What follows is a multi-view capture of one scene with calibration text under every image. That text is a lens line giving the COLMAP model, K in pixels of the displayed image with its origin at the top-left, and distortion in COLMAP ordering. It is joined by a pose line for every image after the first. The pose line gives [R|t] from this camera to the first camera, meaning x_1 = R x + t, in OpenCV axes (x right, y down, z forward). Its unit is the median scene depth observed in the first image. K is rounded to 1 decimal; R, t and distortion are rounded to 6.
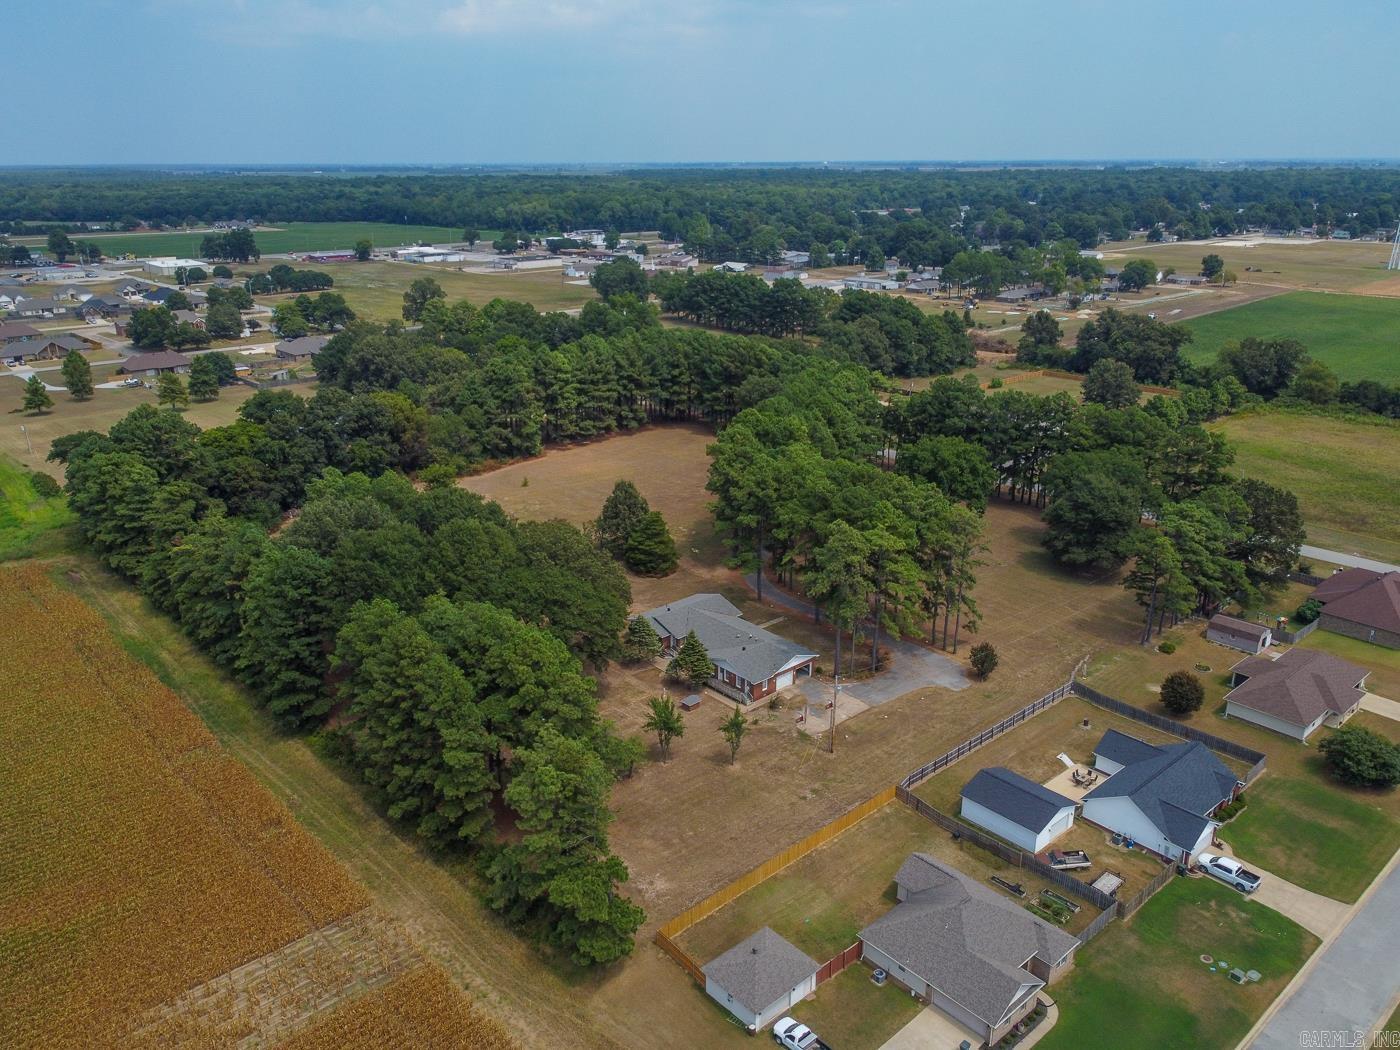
lens RADIAL K [[1018.5, 0, 700.0], [0, 1018.5, 525.0], [0, 0, 1]] dist [0.007558, -0.001720]
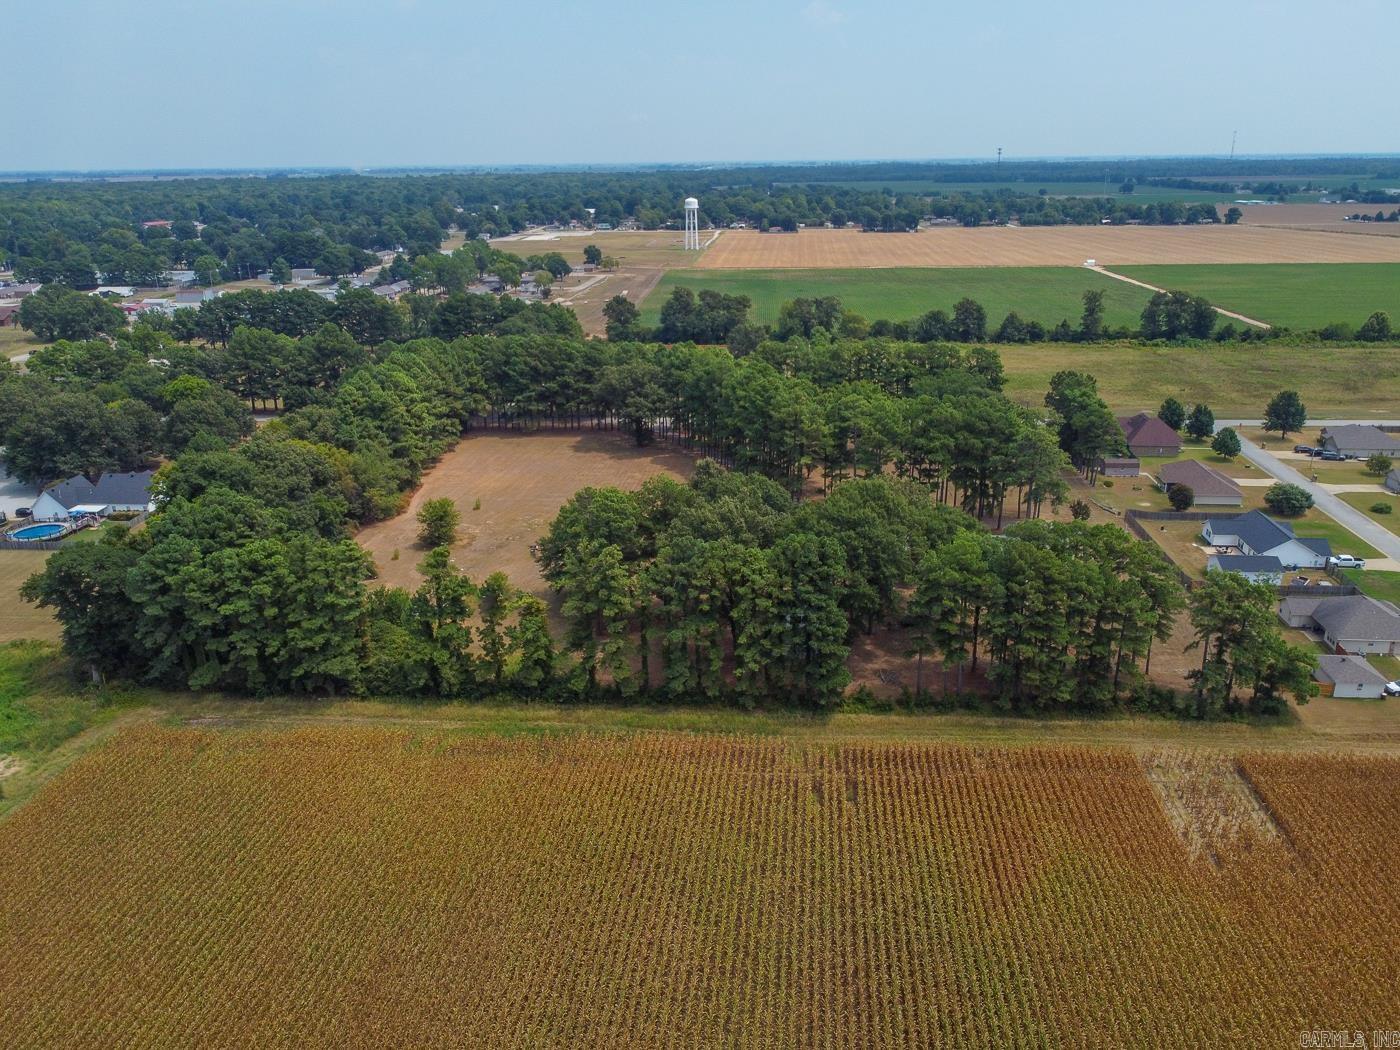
lens RADIAL K [[1018.5, 0, 700.0], [0, 1018.5, 525.0], [0, 0, 1]] dist [0.007558, -0.001720]
pose [[0.743725, -0.230500, 0.627489, -0.181232], [0.234978, 0.968913, 0.077412, -0.014435], [-0.625826, 0.089872, 0.774767, 0.044264]]
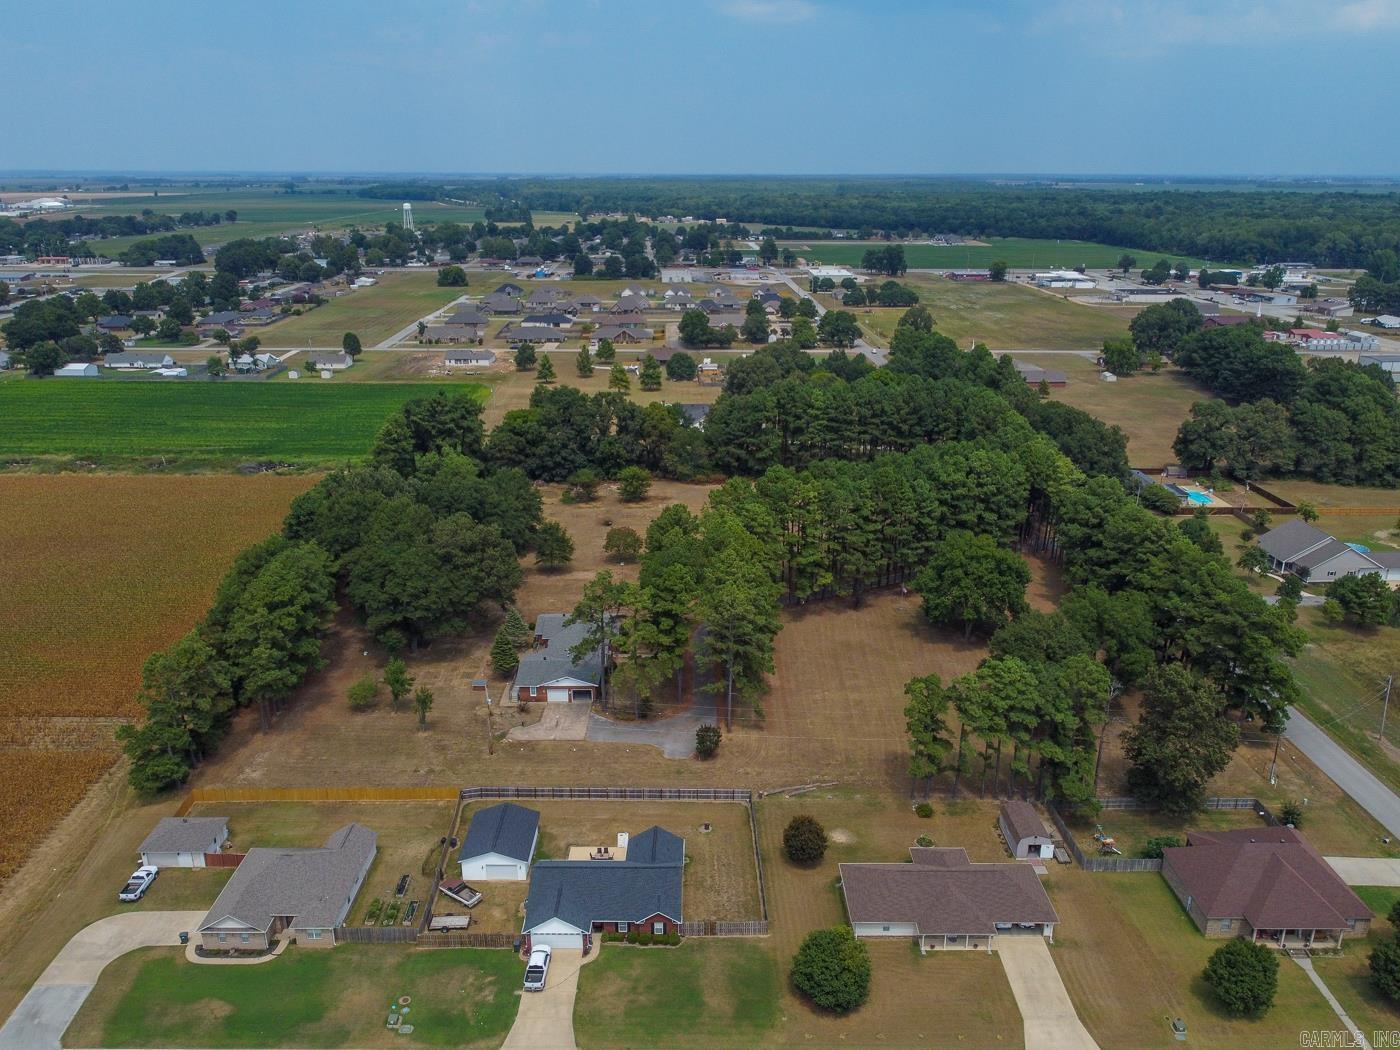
lens RADIAL K [[1018.5, 0, 700.0], [0, 1018.5, 525.0], [0, 0, 1]] dist [0.007558, -0.001720]
pose [[0.760996, 0.218701, -0.610782, 0.153031], [-0.225816, 0.971887, 0.066648, -0.025546], [0.608188, 0.087205, 0.788989, 0.033184]]
